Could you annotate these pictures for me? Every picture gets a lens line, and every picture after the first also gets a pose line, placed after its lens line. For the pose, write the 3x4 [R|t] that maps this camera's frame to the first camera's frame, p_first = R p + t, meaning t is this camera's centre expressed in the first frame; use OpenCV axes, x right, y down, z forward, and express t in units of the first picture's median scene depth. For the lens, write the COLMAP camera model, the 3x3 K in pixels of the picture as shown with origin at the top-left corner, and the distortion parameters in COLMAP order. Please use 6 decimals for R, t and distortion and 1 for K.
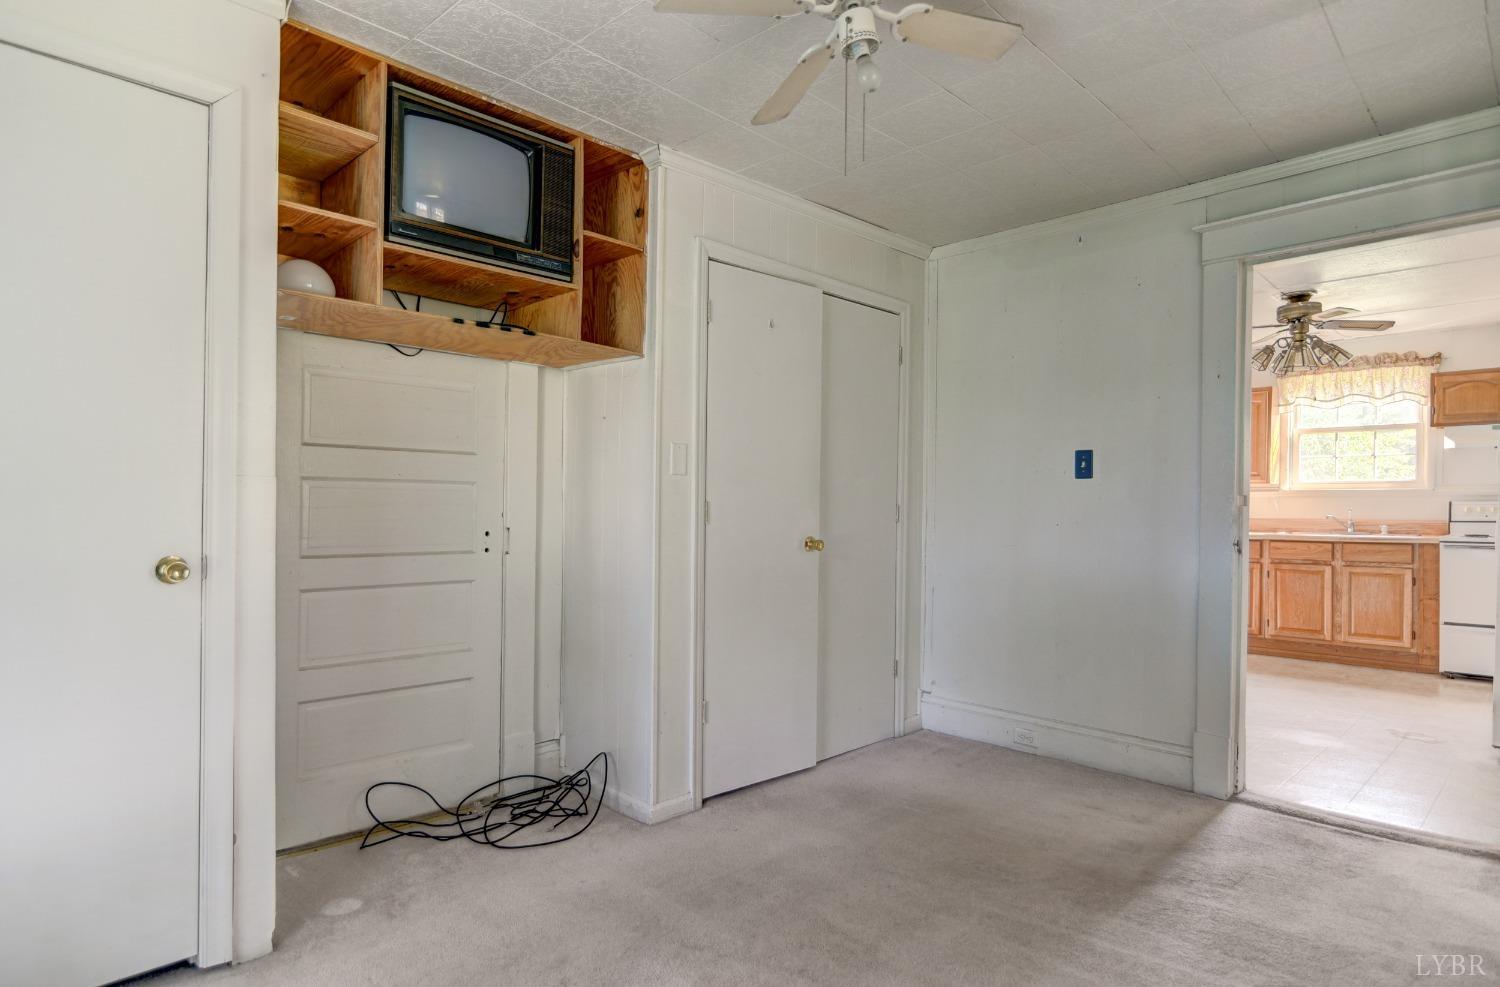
lens RADIAL K [[890.8, 0, 742.2], [0, 890.8, 507.4], [0, 0, 1]] dist [0.002934, 0.000917]
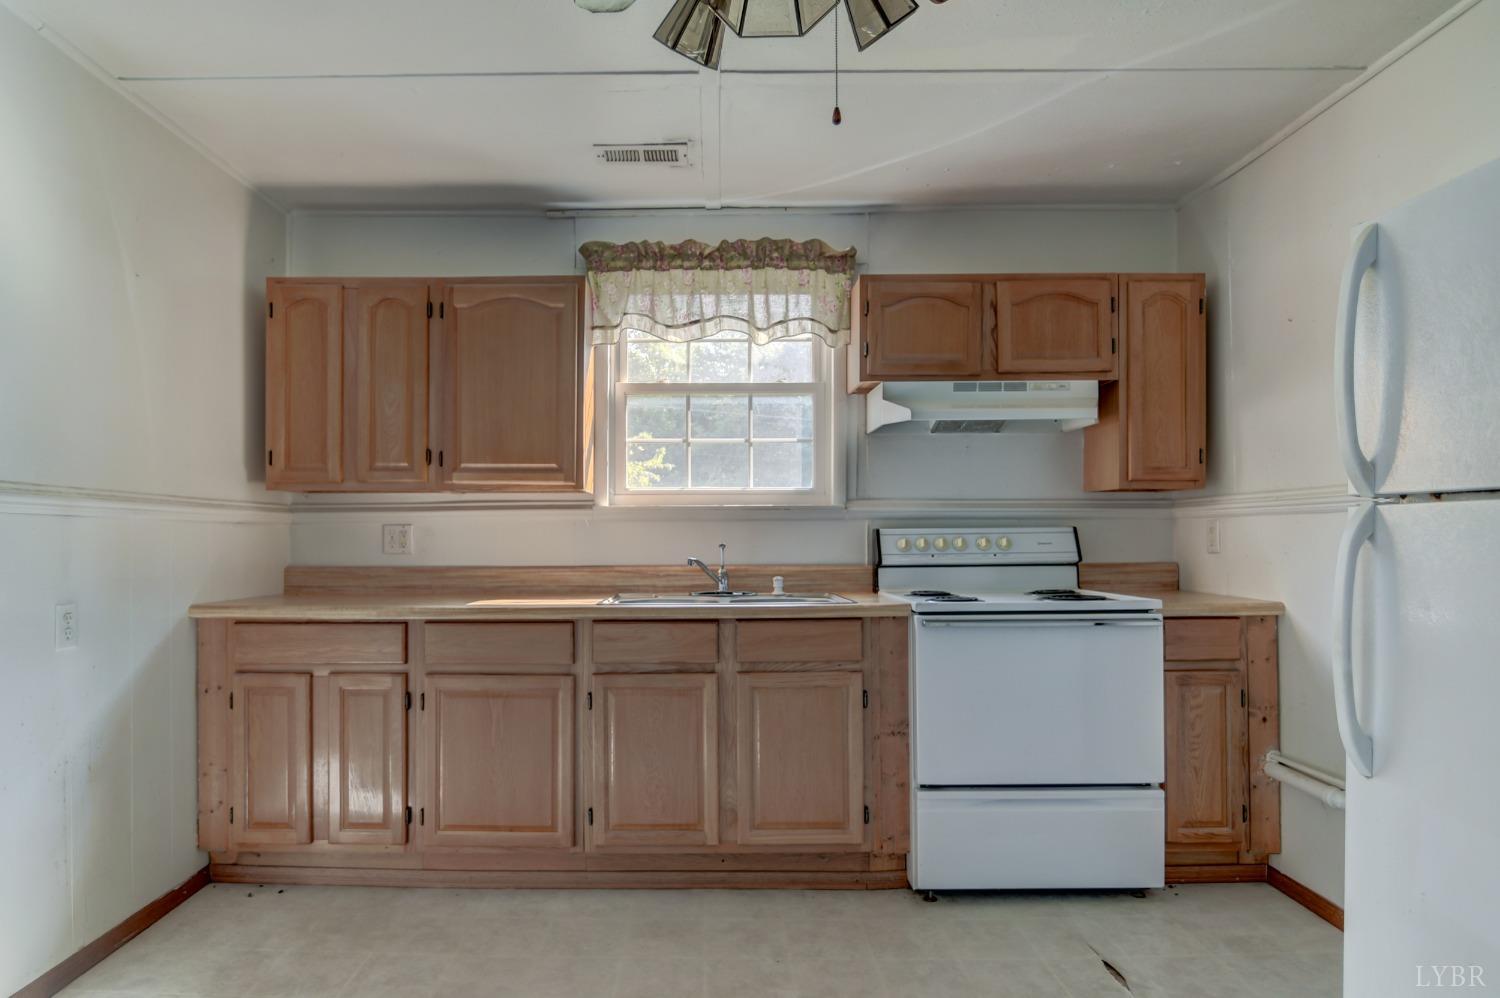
lens RADIAL K [[864.8, 0, 700.0], [0, 864.8, 536.6], [0, 0, 1]] dist [0.000670, -0.000310]
pose [[0.725993, -0.004043, 0.687690, 0.359972], [0.010556, 0.999930, -0.005266, -0.000435], [-0.687621, 0.011083, 0.725985, 0.692530]]
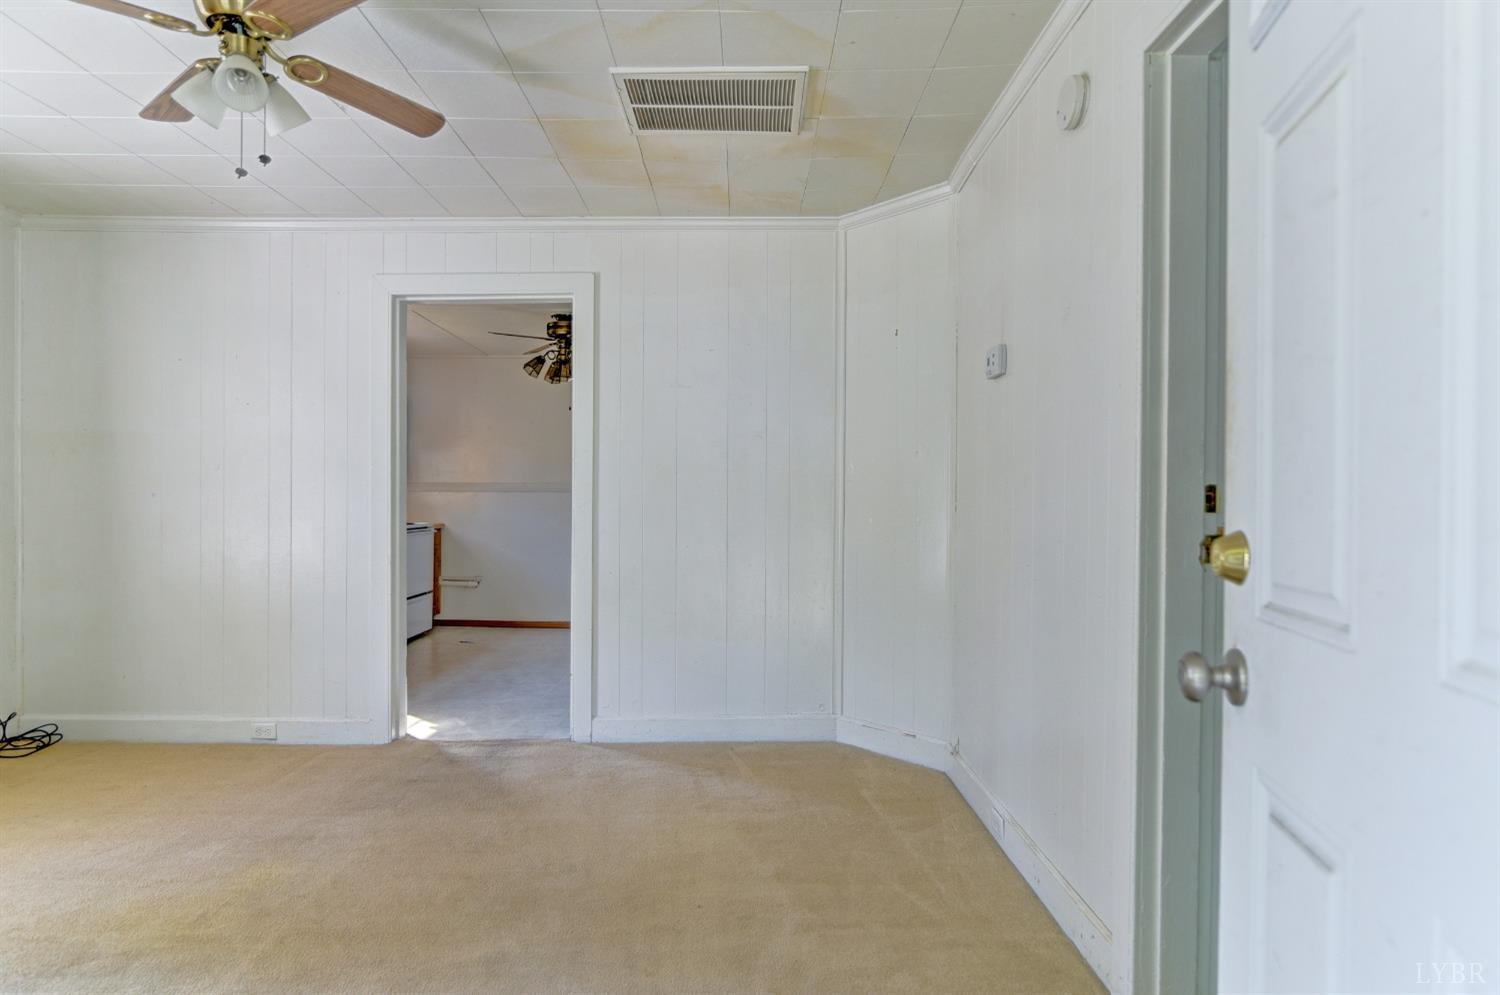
lens RADIAL K [[847.4, 0, 750.0], [0, 847.4, 497.5], [0, 0, 1]] dist [0.000871, 0.000182]
pose [[-0.706645, -0.003067, 0.707562, -0.265432], [-0.004923, 0.999988, -0.000581, -0.004041], [-0.707552, -0.003894, -0.706651, 1.330071]]
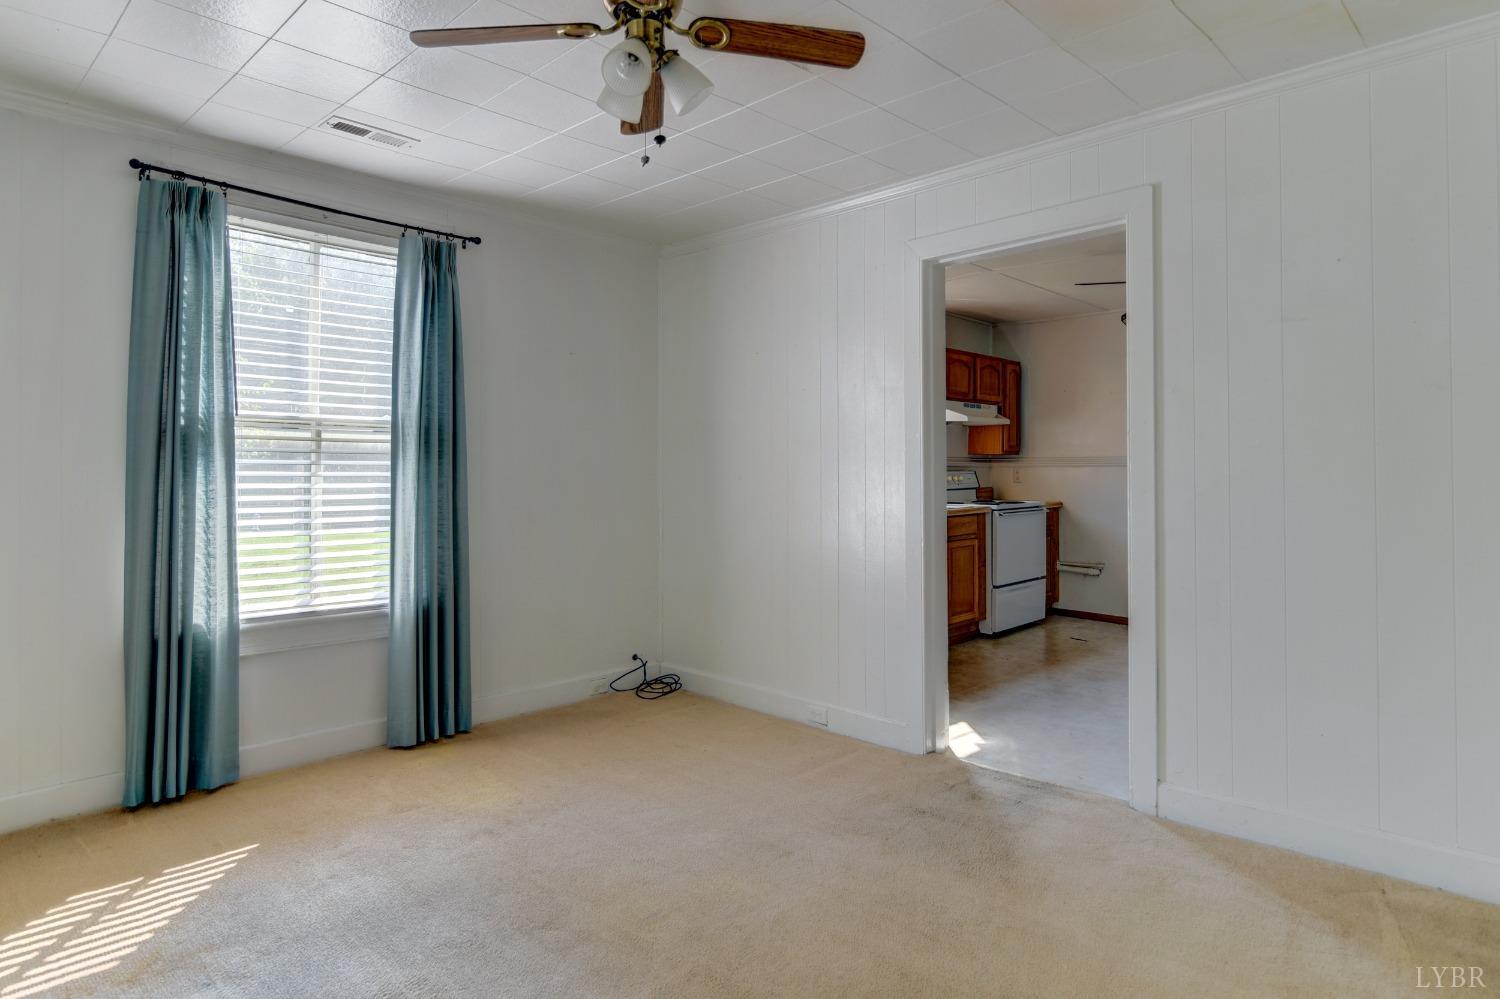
lens RADIAL K [[864.6, 0, 746.4], [0, 864.6, 454.2], [0, 0, 1]] dist [-0.001527, 0.000613]
pose [[-0.011852, 0.012745, 0.999849, -0.217175], [0.003925, 0.999912, -0.012699, -0.014831], [-0.999922, 0.003774, -0.011901, 1.209425]]
